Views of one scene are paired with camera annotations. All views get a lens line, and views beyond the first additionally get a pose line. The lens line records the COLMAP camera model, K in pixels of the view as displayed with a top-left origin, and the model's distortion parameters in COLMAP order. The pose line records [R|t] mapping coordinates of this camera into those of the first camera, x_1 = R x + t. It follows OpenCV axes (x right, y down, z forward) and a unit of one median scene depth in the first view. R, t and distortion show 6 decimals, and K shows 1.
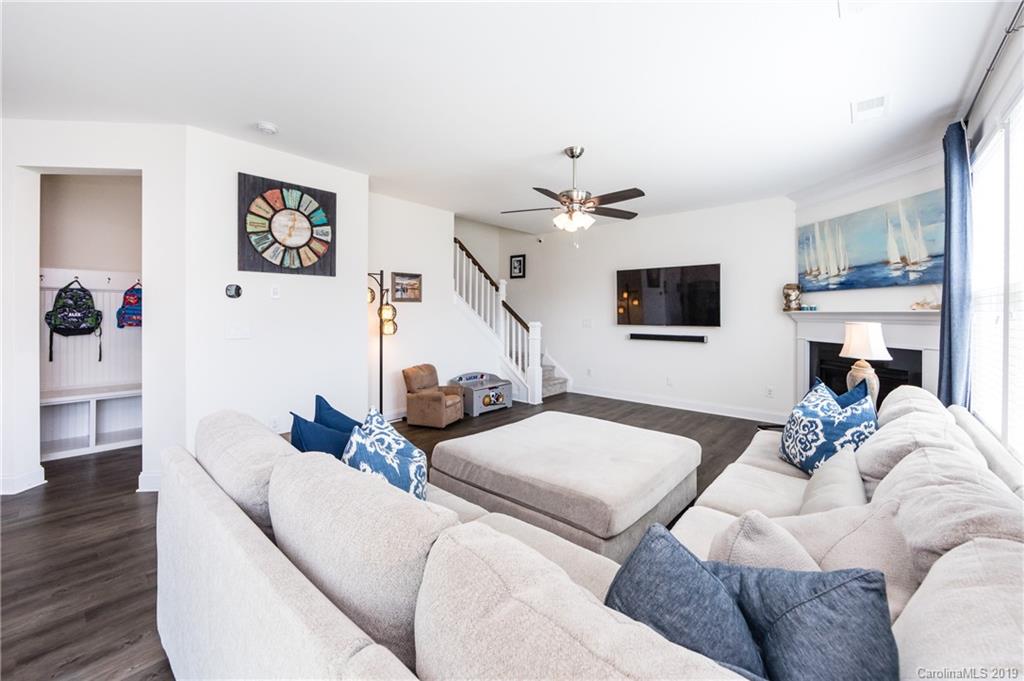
lens RADIAL K [[413.2, 0, 547.9], [0, 413.2, 313.5], [0, 0, 1]] dist [0.004100, -0.000510]
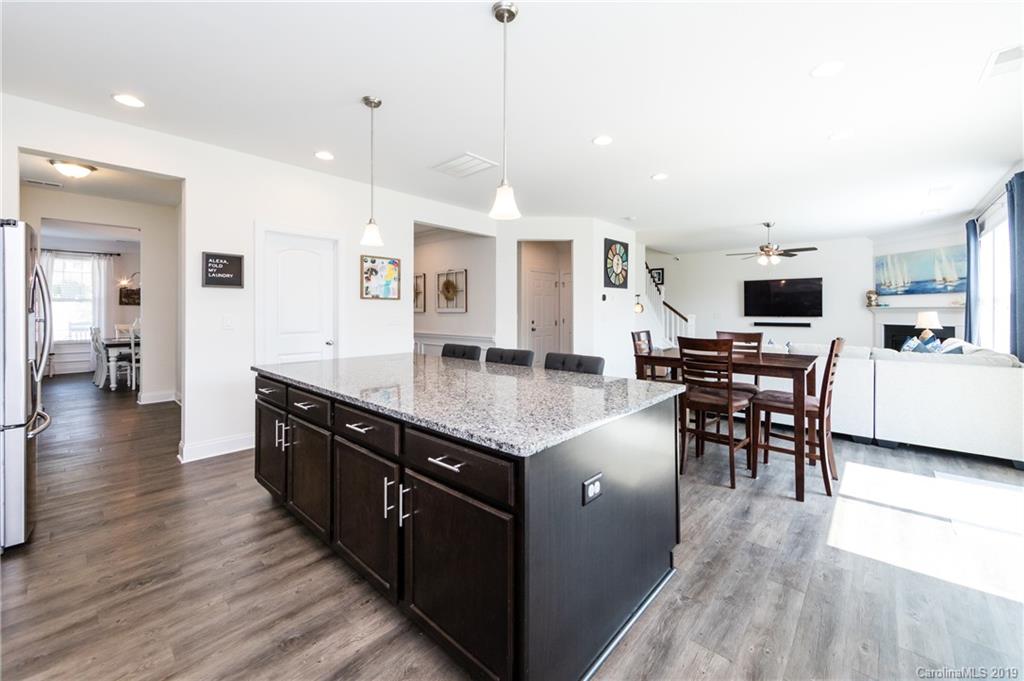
lens RADIAL K [[413.2, 0, 545.9], [0, 413.2, 310.0], [0, 0, 1]] dist [0.004100, -0.000510]
pose [[0.999800, -0.003111, -0.019750, -0.878035], [0.003006, 0.999981, -0.005326, 0.014861], [0.019766, 0.005265, 0.999791, -0.882426]]
